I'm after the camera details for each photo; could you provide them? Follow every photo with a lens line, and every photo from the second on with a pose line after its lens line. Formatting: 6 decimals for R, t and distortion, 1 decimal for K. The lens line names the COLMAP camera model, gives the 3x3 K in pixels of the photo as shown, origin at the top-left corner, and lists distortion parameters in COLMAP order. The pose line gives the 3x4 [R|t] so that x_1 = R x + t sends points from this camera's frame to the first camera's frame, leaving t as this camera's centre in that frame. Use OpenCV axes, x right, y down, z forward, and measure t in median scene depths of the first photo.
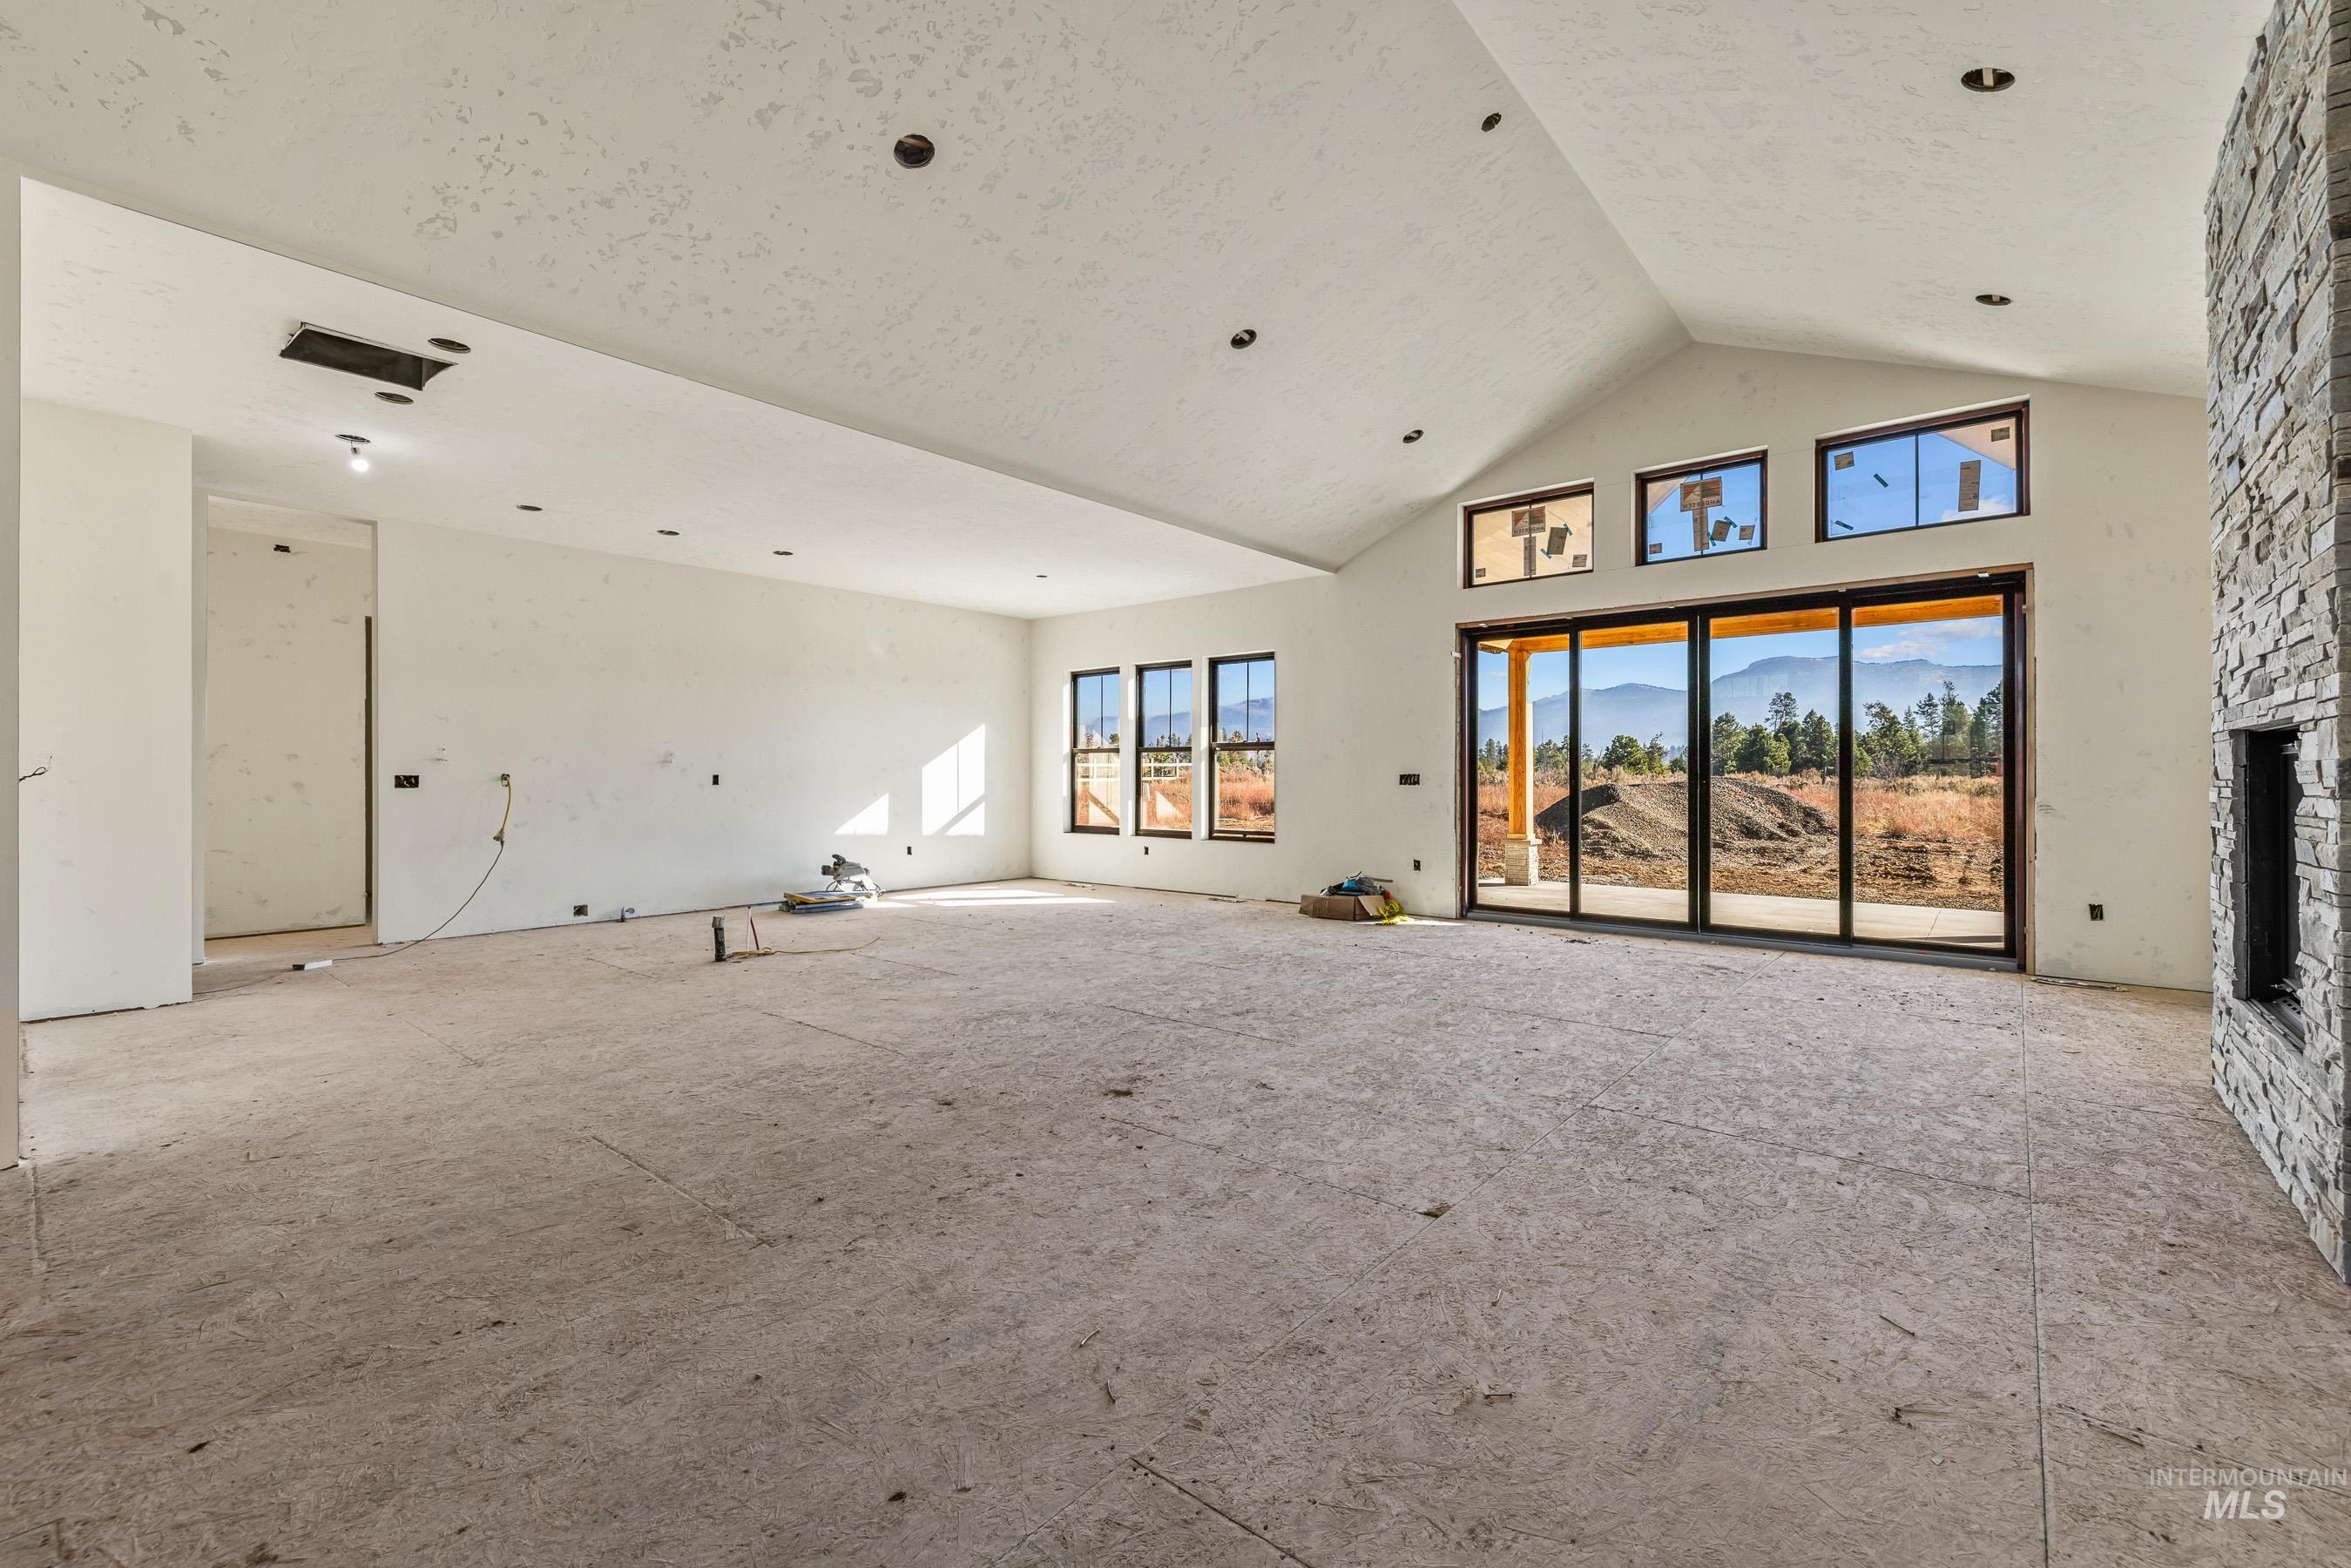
lens RADIAL K [[990.7, 0, 1173.6], [0, 990.7, 780.5], [0, 0, 1]] dist [-0.000852, 0.000156]
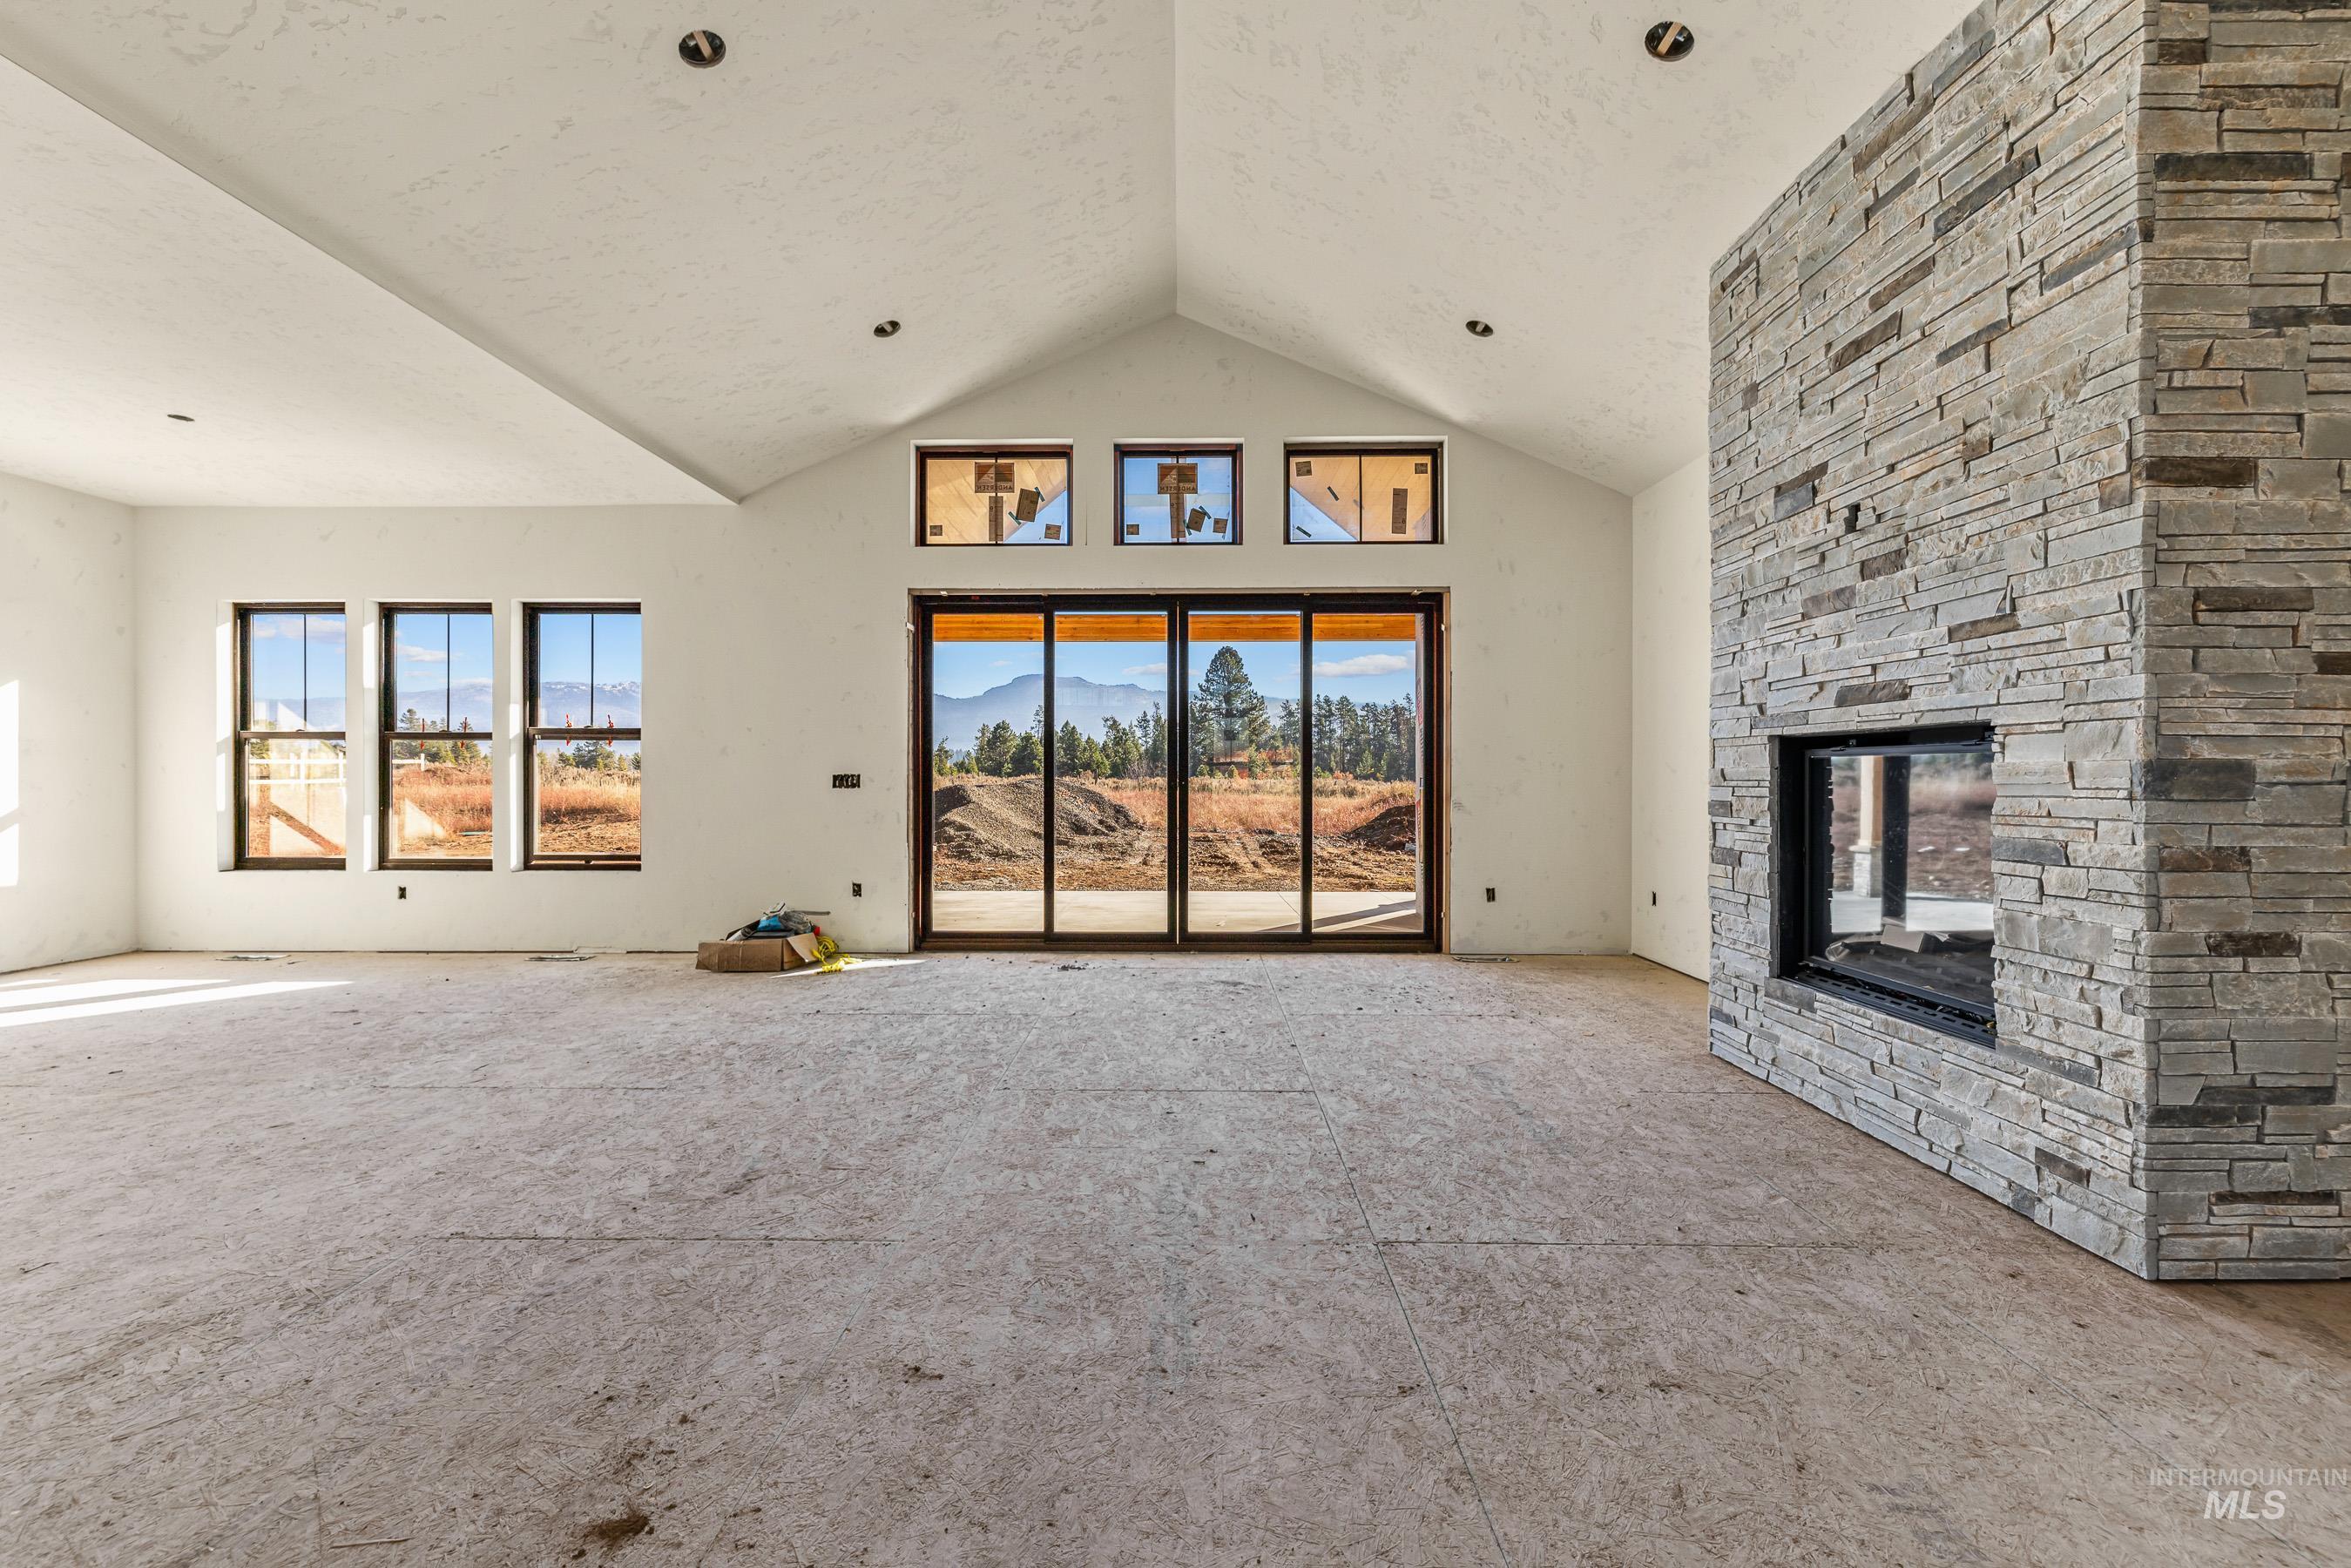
lens RADIAL K [[990.7, 0, 1173.6], [0, 990.7, 780.5], [0, 0, 1]] dist [-0.000852, 0.000156]
pose [[0.772497, -0.001679, 0.635017, -0.069329], [0.002371, 0.999997, -0.000240, -0.000710], [-0.635015, 0.001691, 0.772498, 0.266285]]
